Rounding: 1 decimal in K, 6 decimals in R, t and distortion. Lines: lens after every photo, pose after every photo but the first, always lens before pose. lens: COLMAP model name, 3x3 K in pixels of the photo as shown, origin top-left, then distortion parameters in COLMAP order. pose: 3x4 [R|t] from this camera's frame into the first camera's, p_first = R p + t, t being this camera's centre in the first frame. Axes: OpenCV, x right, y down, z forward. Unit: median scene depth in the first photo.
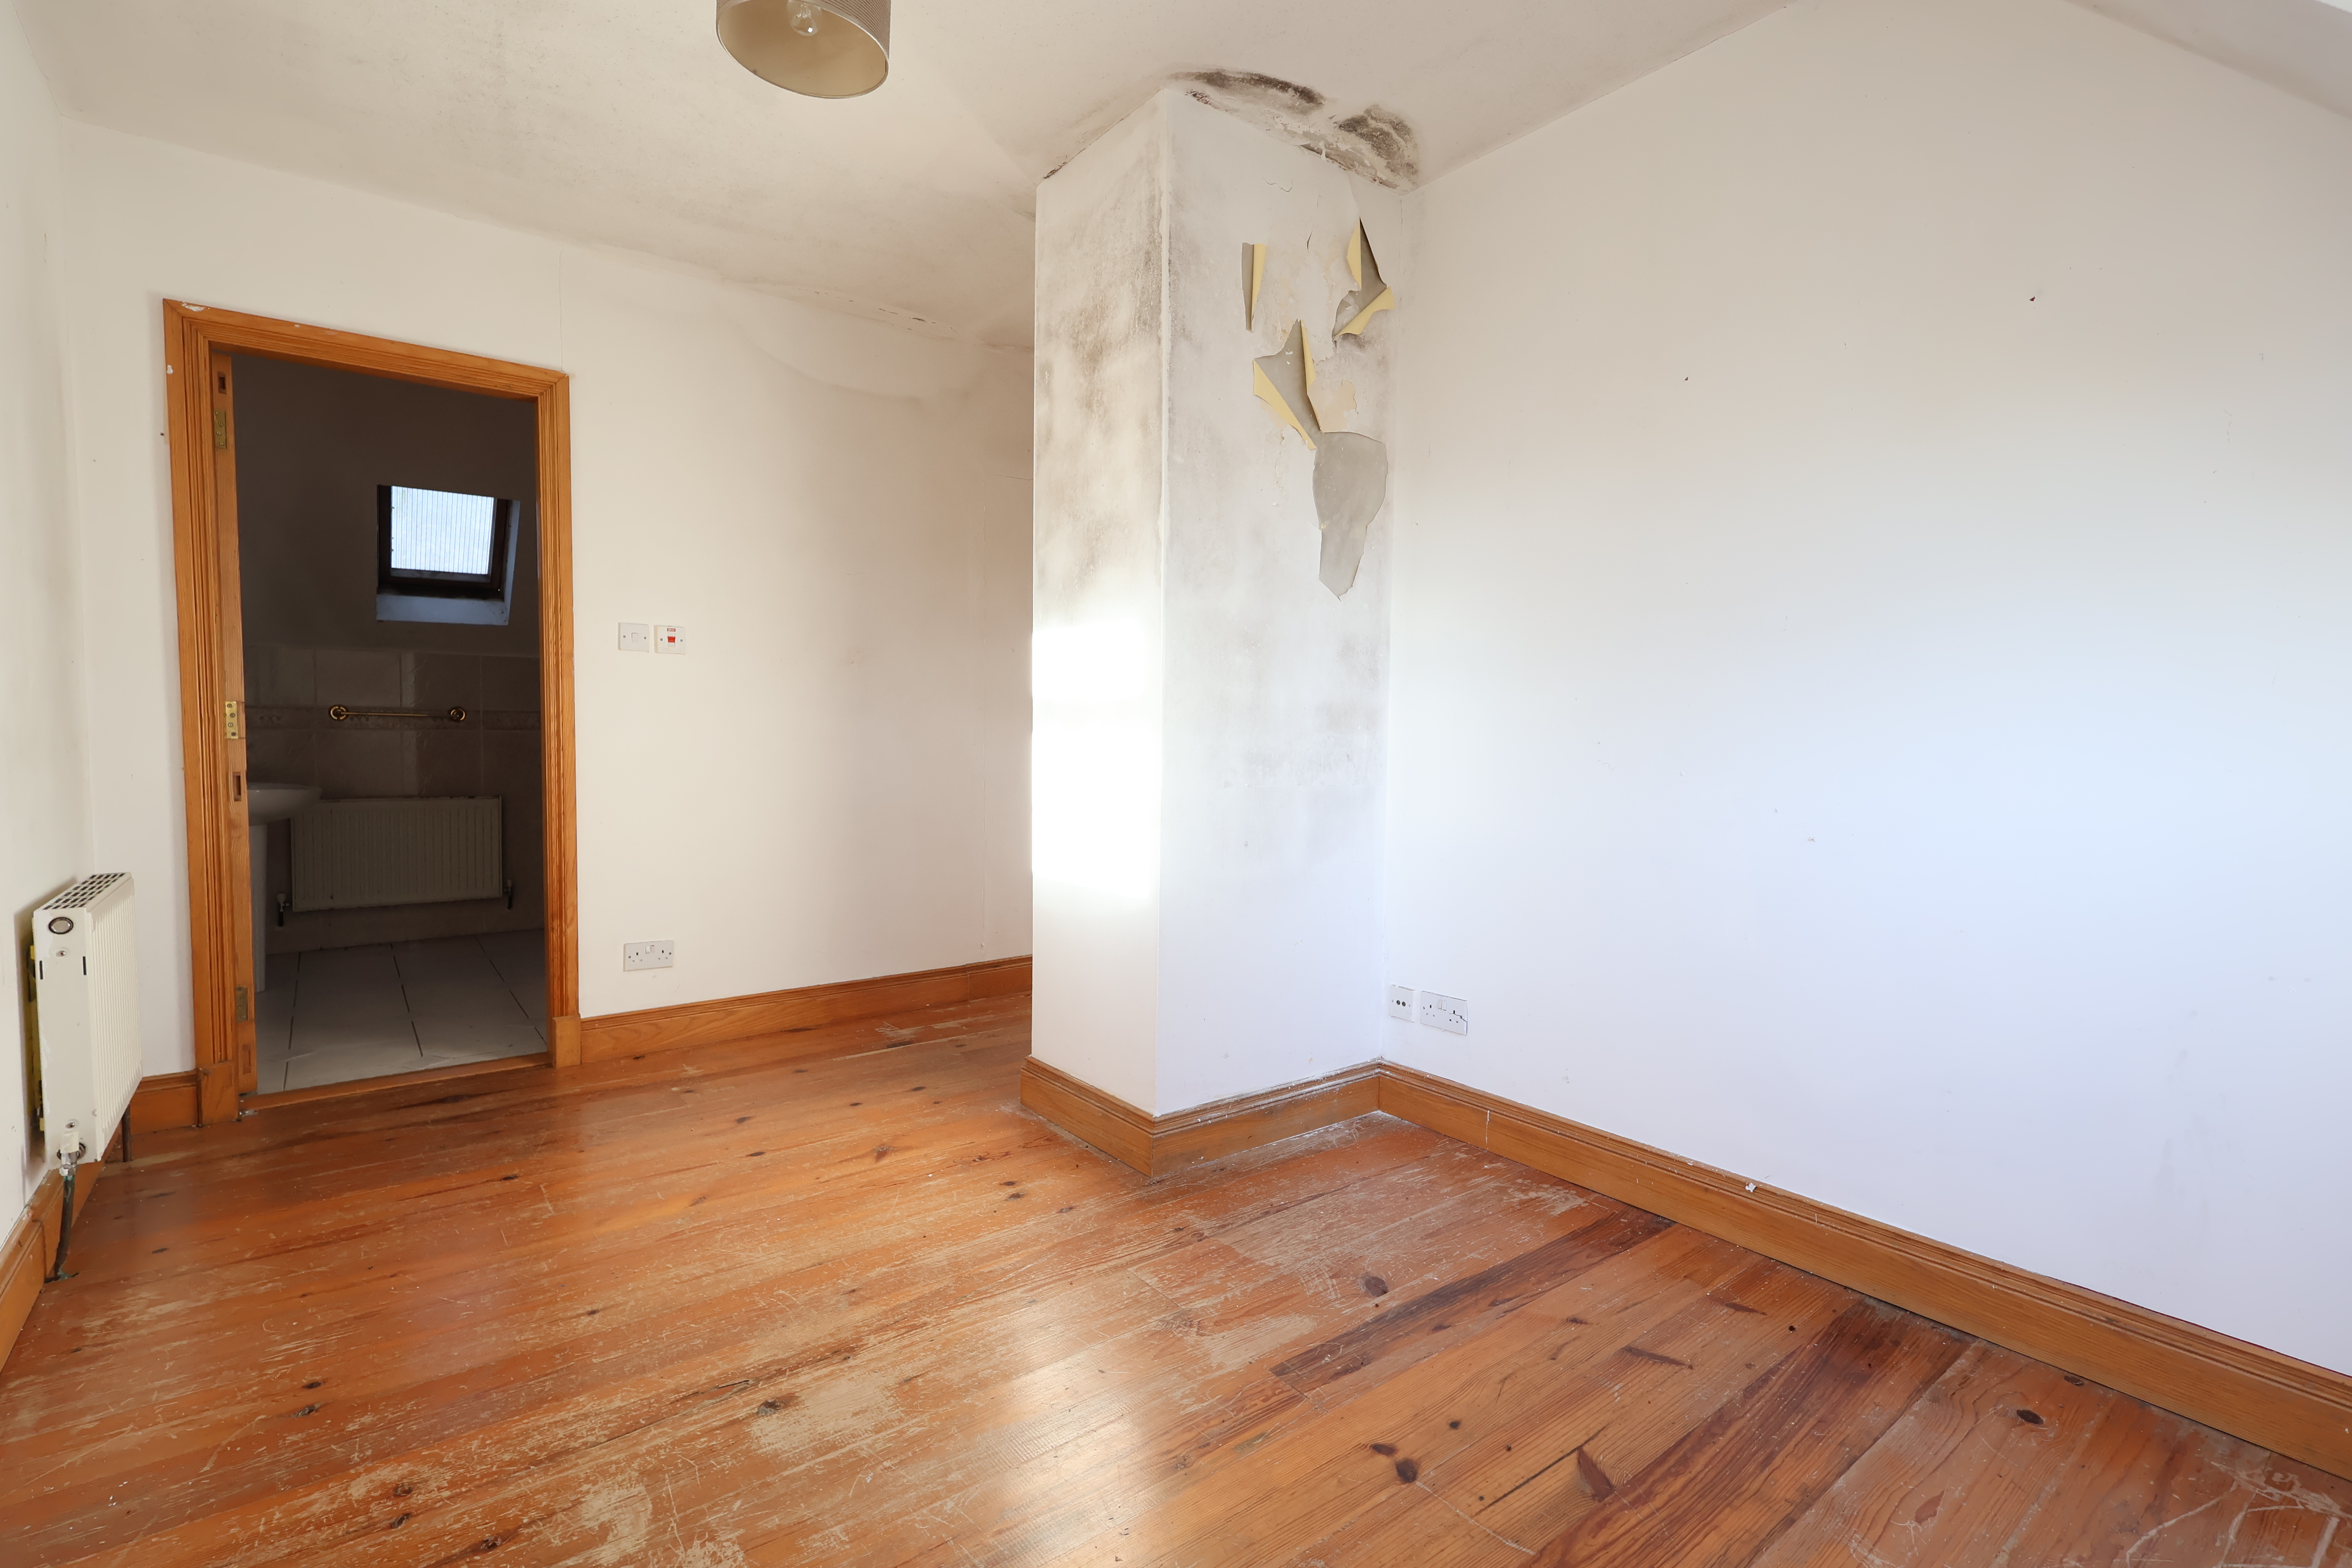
lens RADIAL K [[1103.9, 0, 1176.0], [0, 1103.9, 784.0], [0, 0, 1]] dist [0.003689, -0.000725]
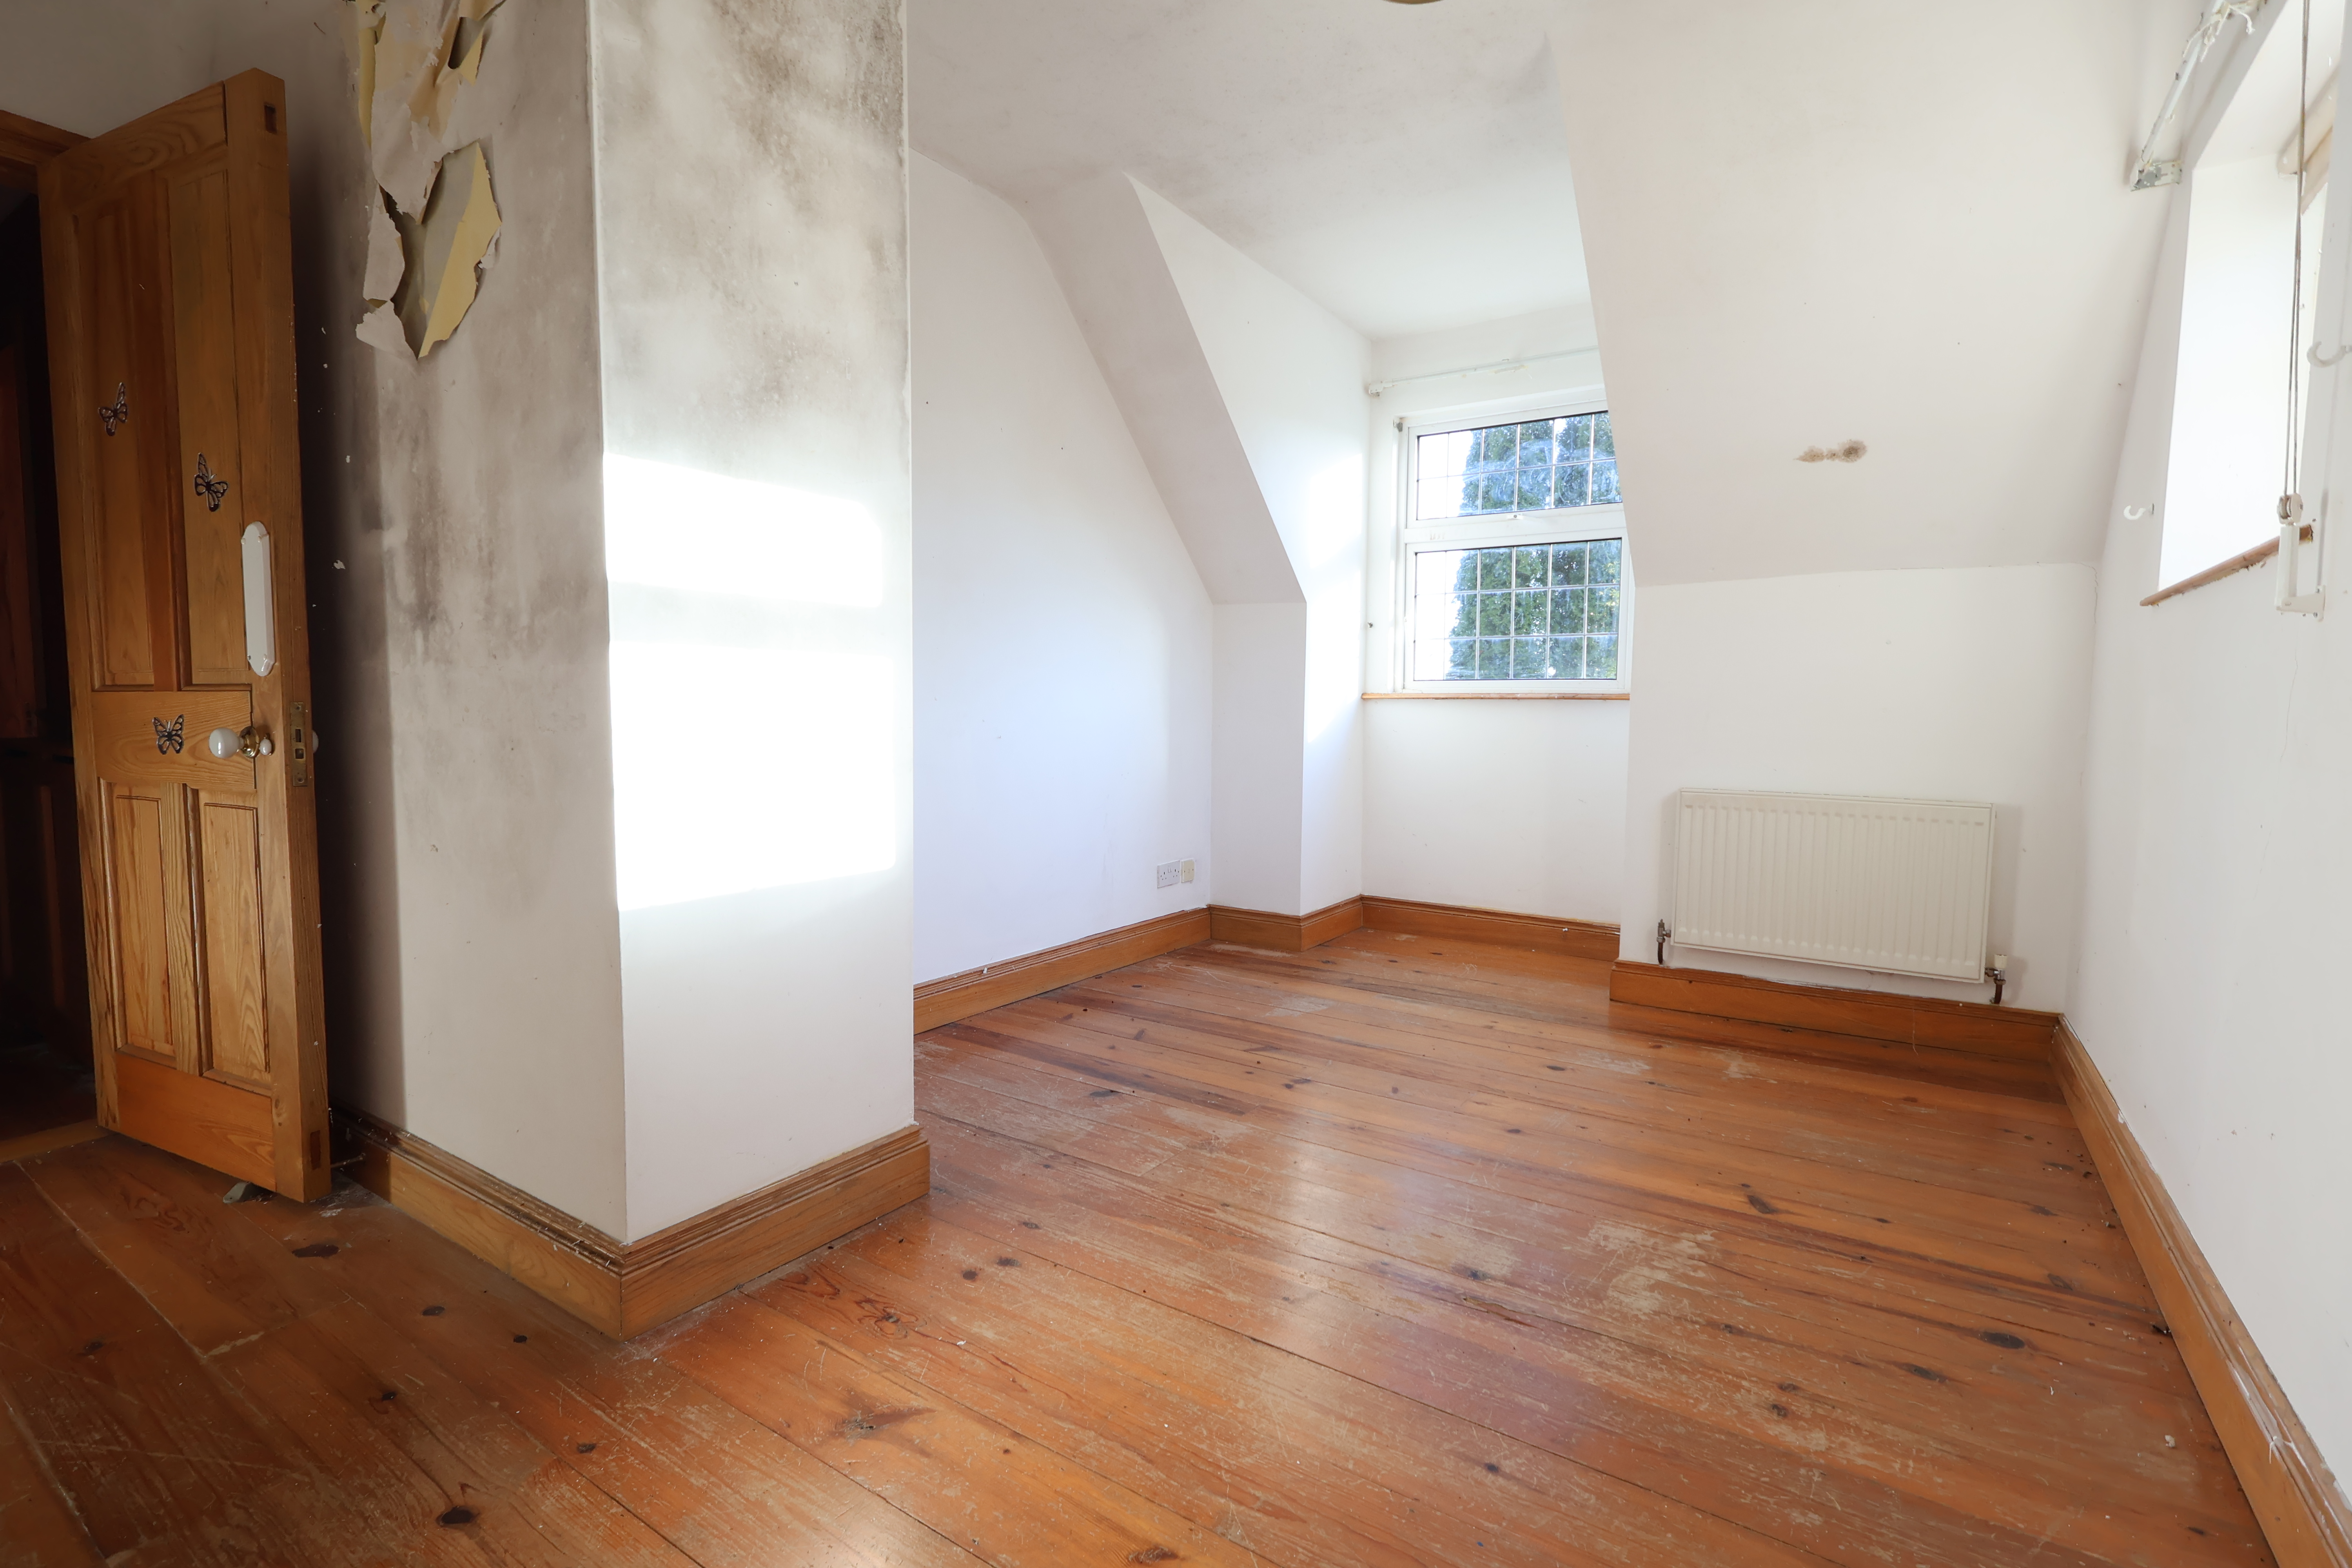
lens RADIAL K [[1082.5, 0, 1176.0], [0, 1082.5, 784.0], [0, 0, 1]] dist [-0.009804, 0.000917]
pose [[-0.324834, -0.084300, 0.942007, -1.124396], [0.037531, 0.994086, 0.101902, -0.036128], [-0.945026, 0.068455, -0.319749, 1.446586]]
